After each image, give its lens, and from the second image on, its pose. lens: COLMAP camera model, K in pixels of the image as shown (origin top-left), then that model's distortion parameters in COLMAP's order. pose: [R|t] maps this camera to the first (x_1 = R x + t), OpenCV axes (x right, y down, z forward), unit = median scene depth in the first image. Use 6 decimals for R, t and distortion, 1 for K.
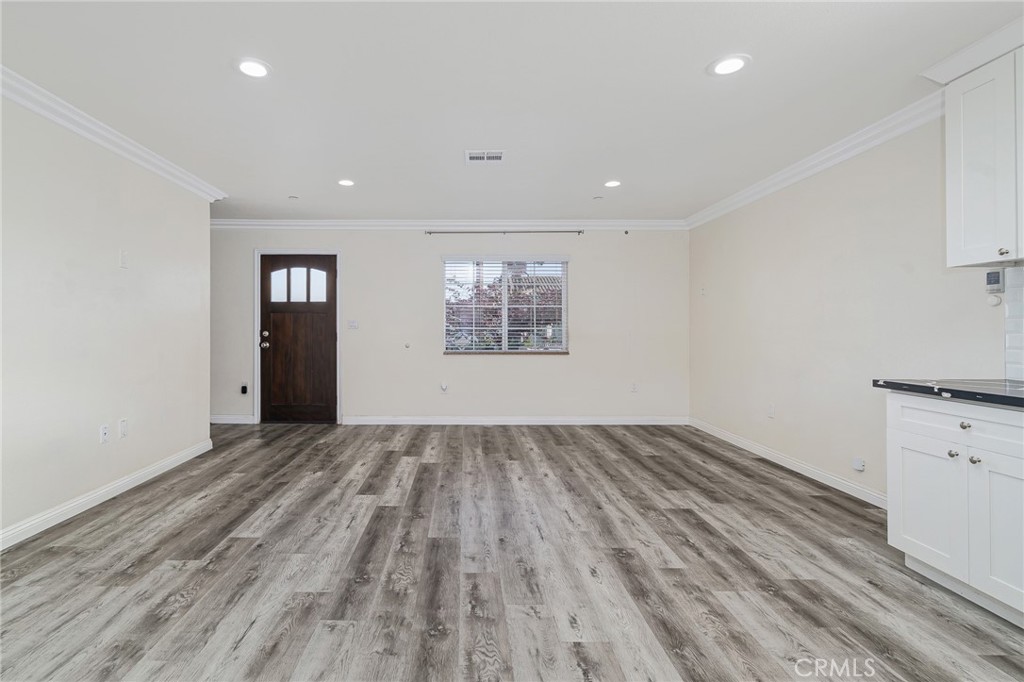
lens RADIAL K [[486.5, 0, 469.0], [0, 486.5, 327.3], [0, 0, 1]] dist [-0.004456, 0.001286]
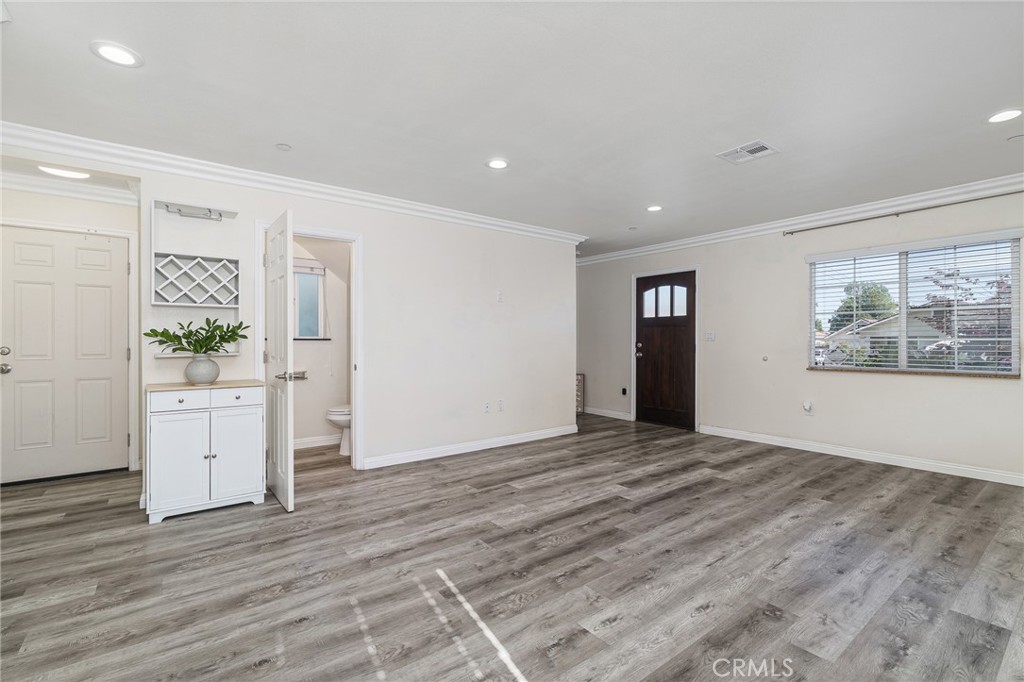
lens RADIAL K [[467.7, 0, 512.0], [0, 467.7, 340.0], [0, 0, 1]] dist [-0.008304, 0.003613]
pose [[0.605231, -0.004550, -0.796037, 0.578587], [0.005424, 0.999984, -0.001593, 0.001060], [0.796032, -0.003354, 0.605246, 0.145515]]
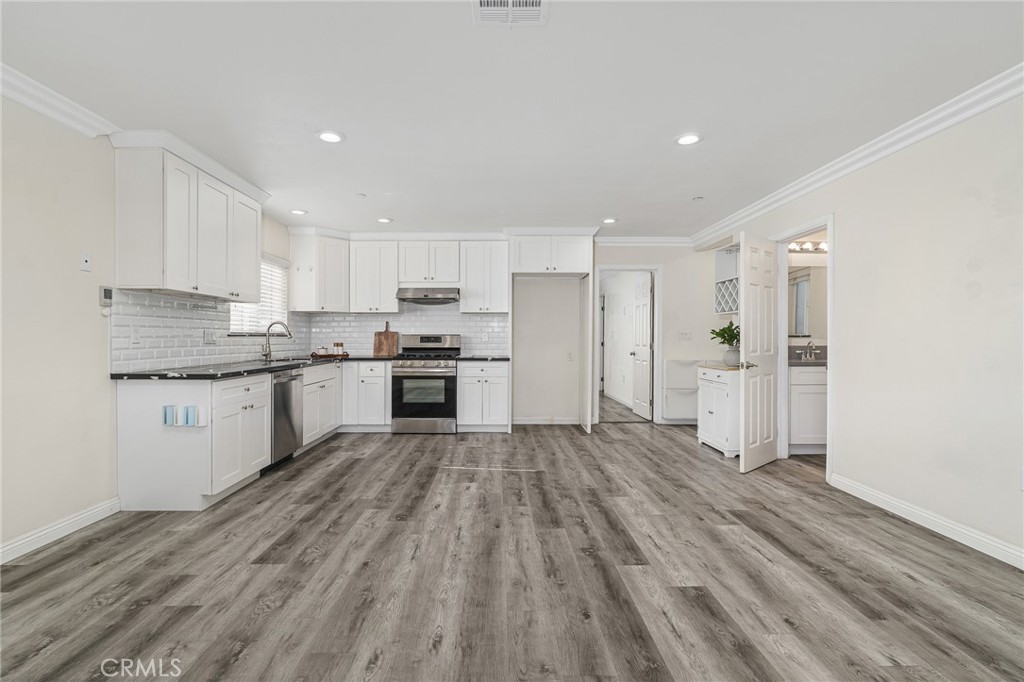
lens RADIAL K [[467.7, 0, 501.7], [0, 467.7, 346.3], [0, 0, 1]] dist [-0.008304, 0.003613]
pose [[-0.999991, -0.004240, -0.000302, 0.053964], [-0.004243, 0.999907, 0.012987, 0.010114], [0.000247, 0.012988, -0.999916, 1.859788]]
